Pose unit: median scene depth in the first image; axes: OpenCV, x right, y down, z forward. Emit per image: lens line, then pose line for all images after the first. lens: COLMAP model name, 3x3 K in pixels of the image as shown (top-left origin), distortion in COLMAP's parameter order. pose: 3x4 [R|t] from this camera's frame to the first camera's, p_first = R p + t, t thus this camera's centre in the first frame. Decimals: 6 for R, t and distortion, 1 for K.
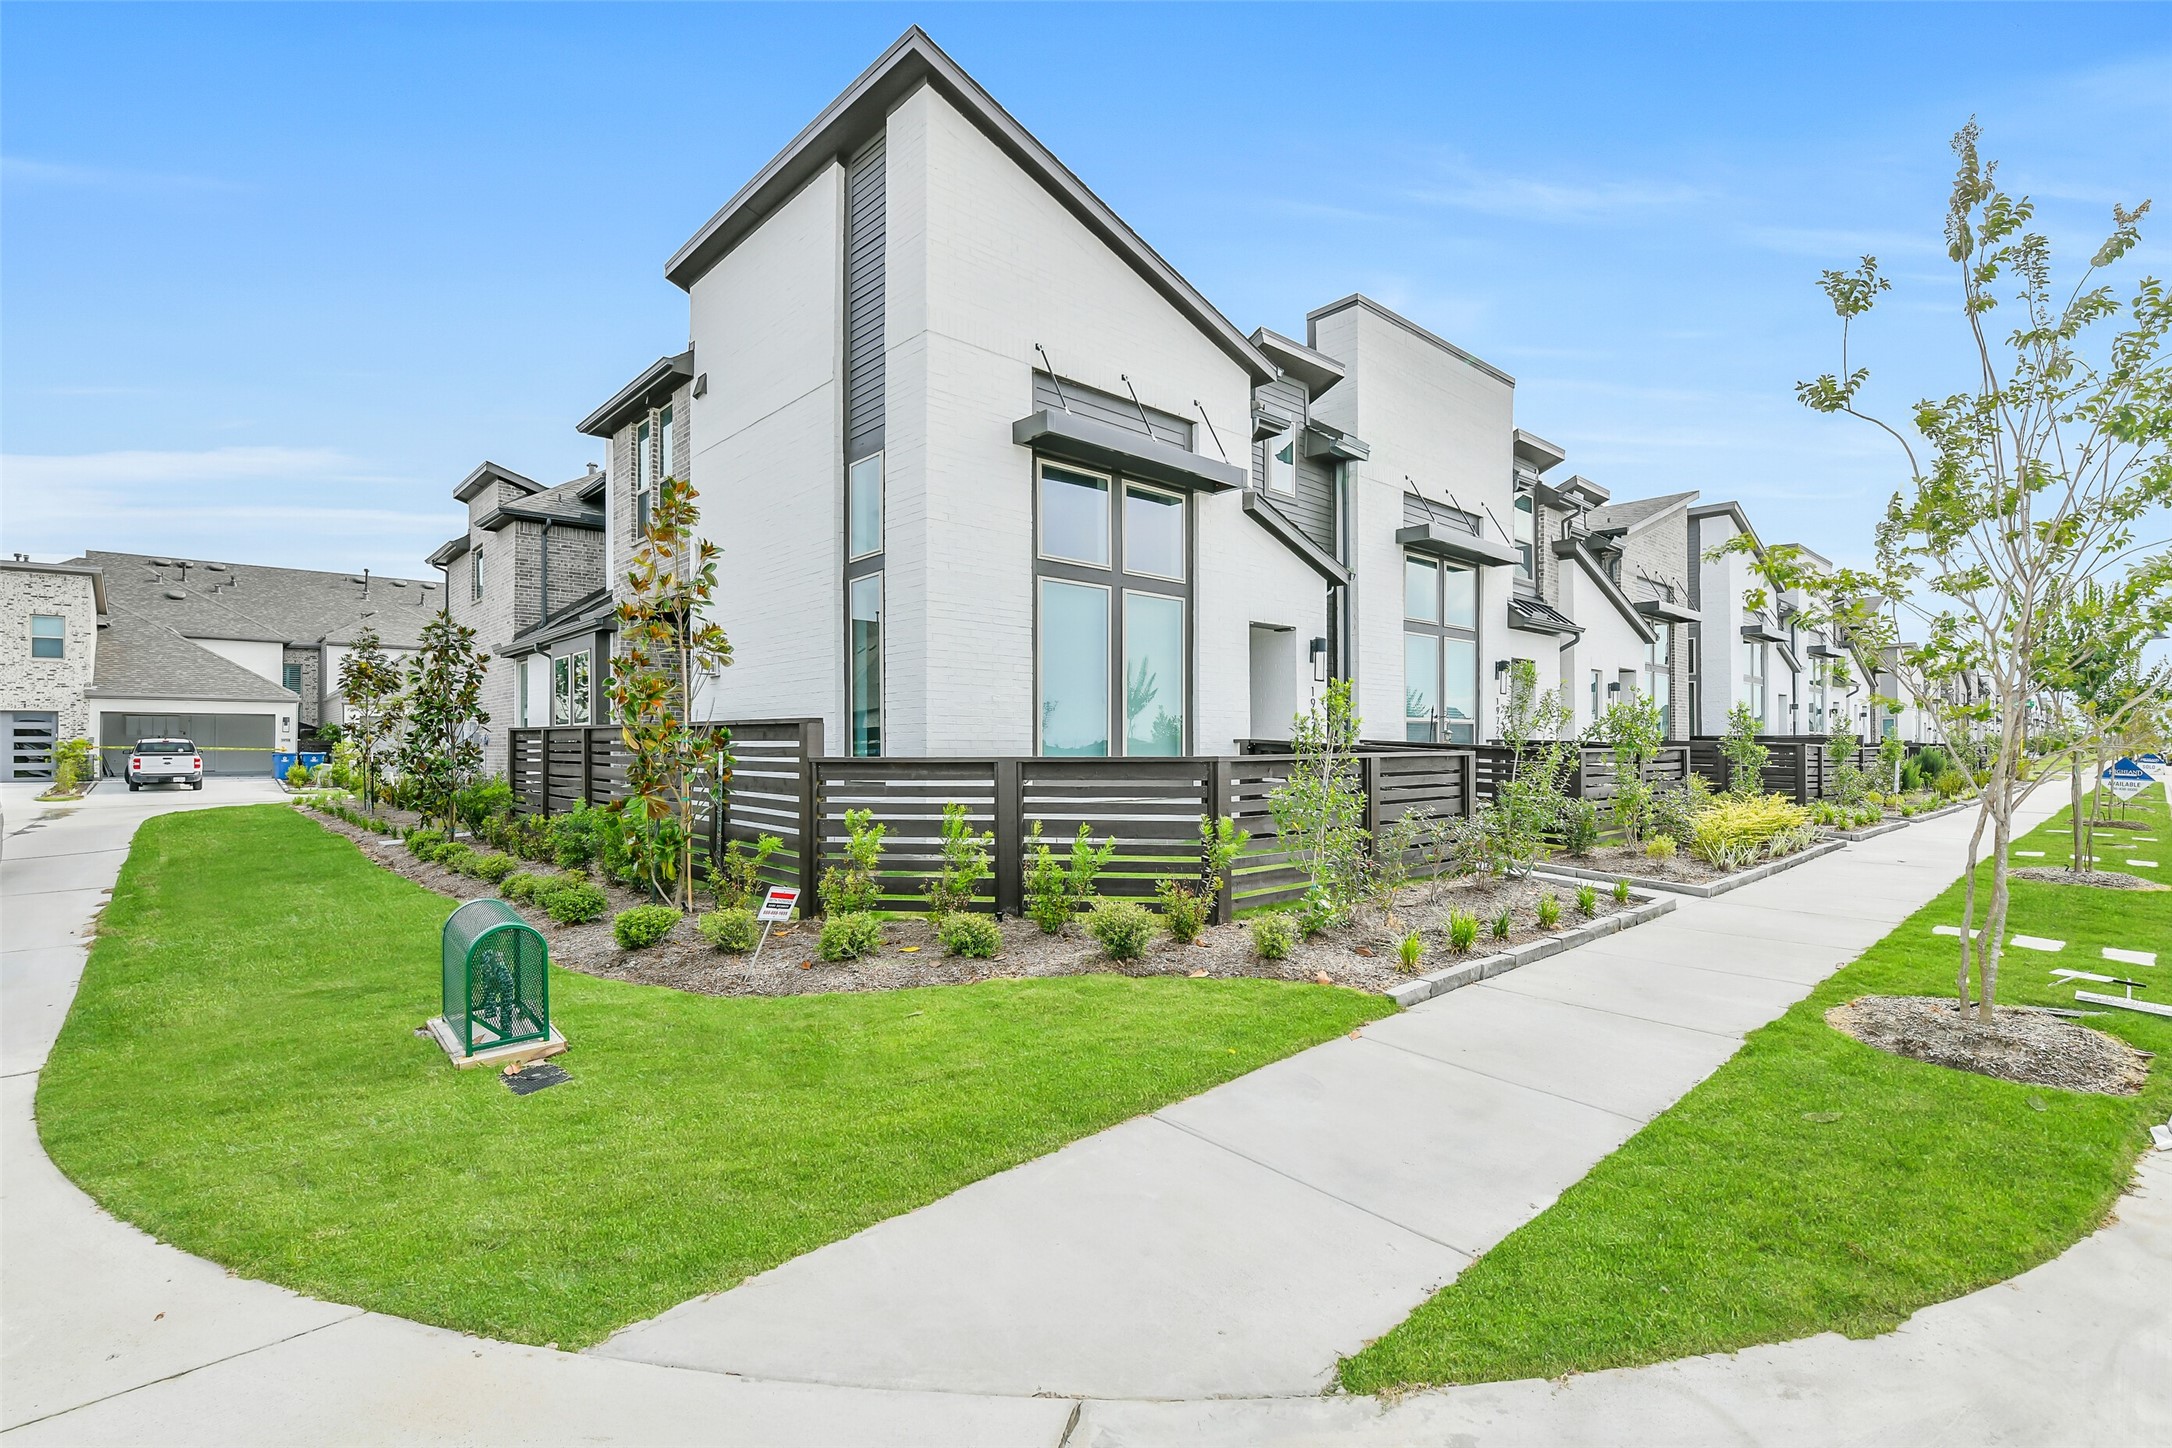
lens RADIAL K [[972.6, 0, 1086.0], [0, 972.6, 724.0], [0, 0, 1]] dist [0.001108, 0.000010]
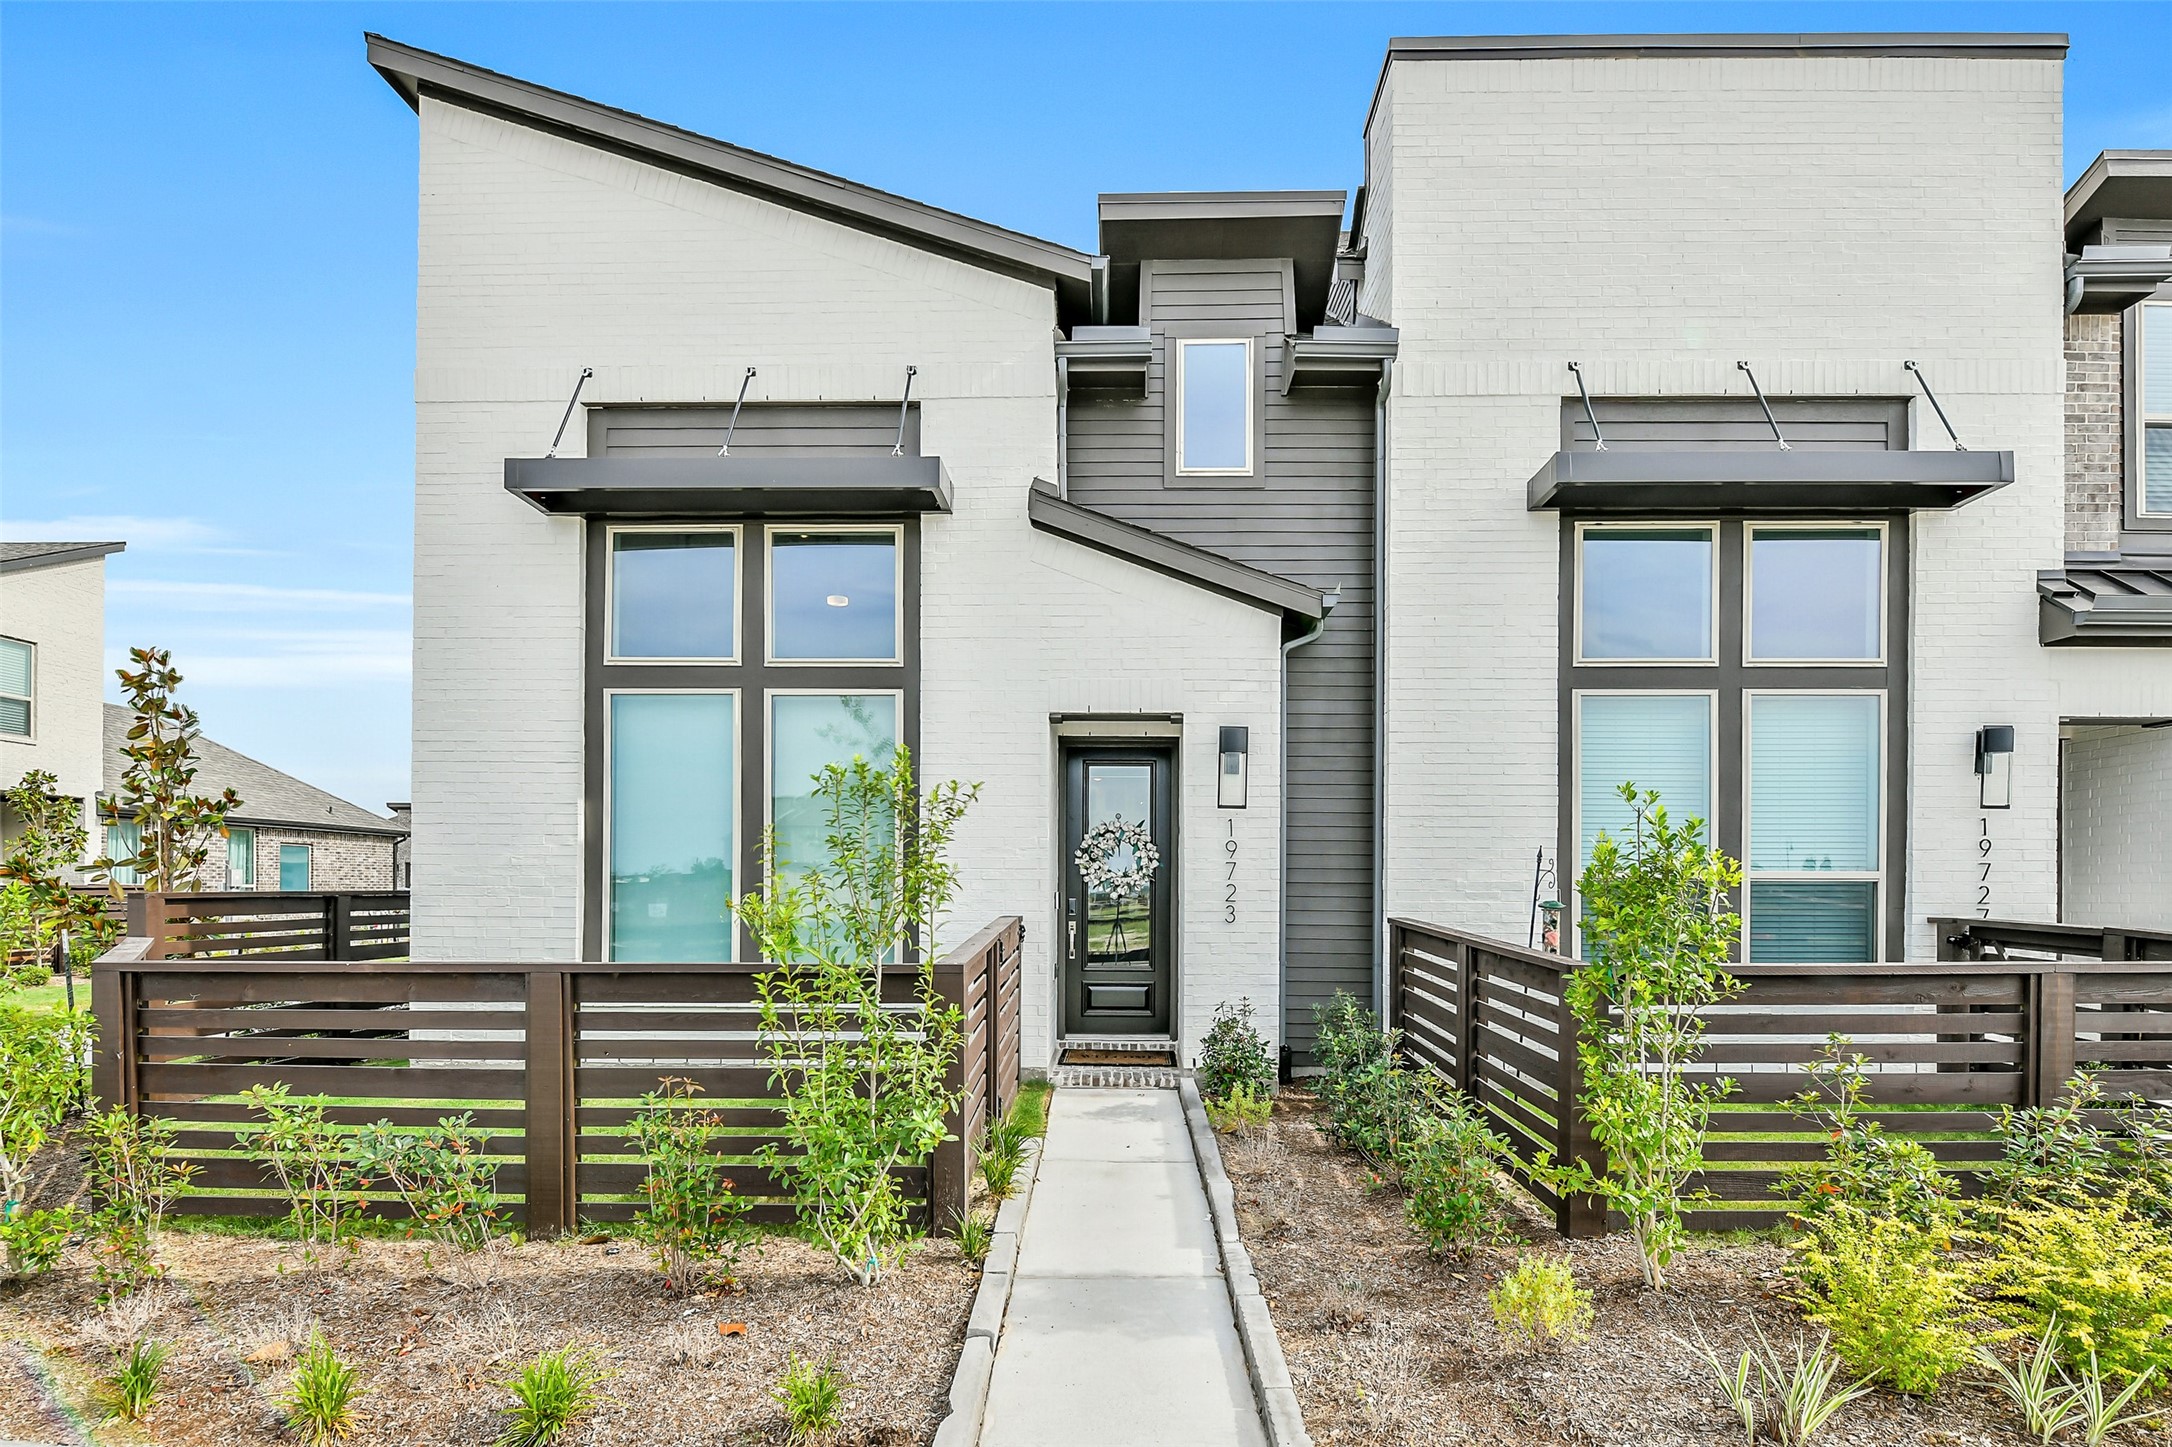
lens RADIAL K [[1164.8, 0, 1086.0], [0, 1164.8, 723.5], [0, 0, 1]] dist [-0.001376, -0.000213]
pose [[0.726110, -0.125303, -0.676065, 0.484967], [0.006962, 0.984544, -0.175000, 0.008837], [0.687544, 0.122362, 0.715759, 0.430372]]
